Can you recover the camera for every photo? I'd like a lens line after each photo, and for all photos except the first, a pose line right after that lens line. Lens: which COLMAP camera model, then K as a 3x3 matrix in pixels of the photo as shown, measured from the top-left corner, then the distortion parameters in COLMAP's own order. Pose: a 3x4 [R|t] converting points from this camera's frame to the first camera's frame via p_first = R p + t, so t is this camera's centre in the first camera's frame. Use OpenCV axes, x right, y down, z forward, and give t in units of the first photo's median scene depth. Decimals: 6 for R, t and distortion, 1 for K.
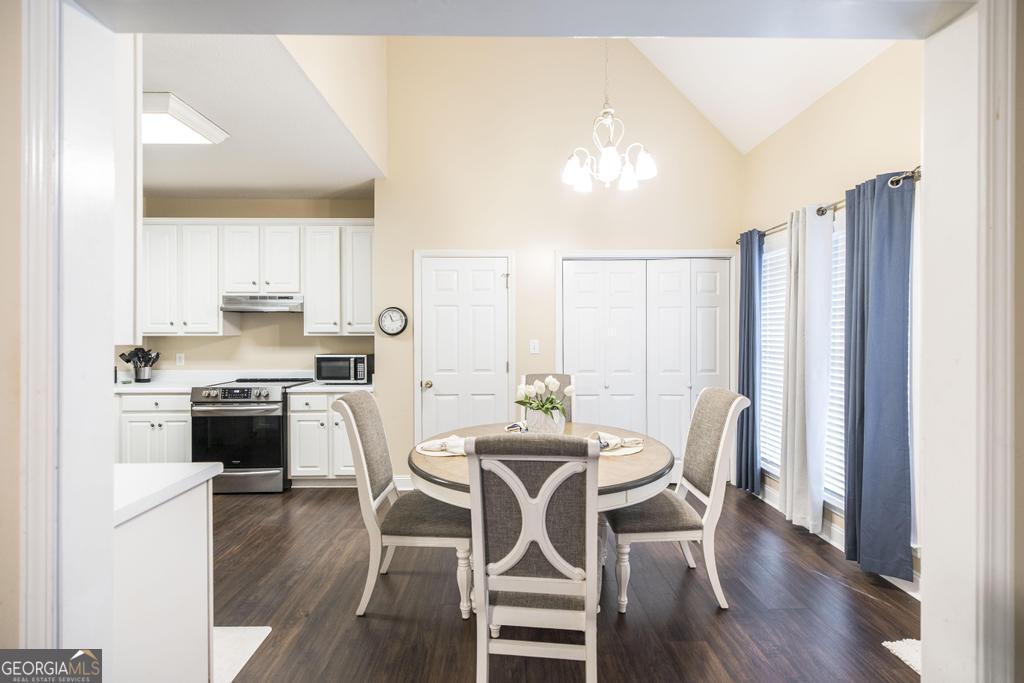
lens RADIAL K [[437.6, 0, 510.5], [0, 437.6, 335.3], [0, 0, 1]] dist [0.000352, 0.000378]
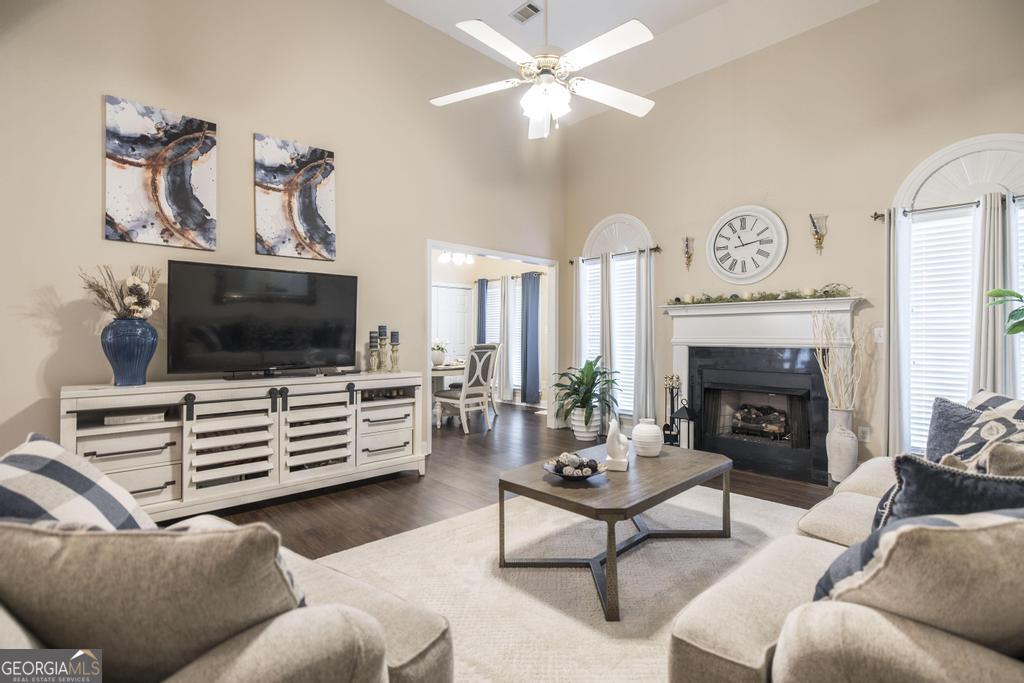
lens RADIAL K [[501.9, 0, 514.1], [0, 501.9, 338.3], [0, 0, 1]] dist [-0.003490, 0.000446]
pose [[0.719007, -0.000443, 0.695002, -1.401722], [-0.000434, 0.999999, 0.001086, 0.077710], [-0.695002, -0.001083, 0.719007, -1.185809]]
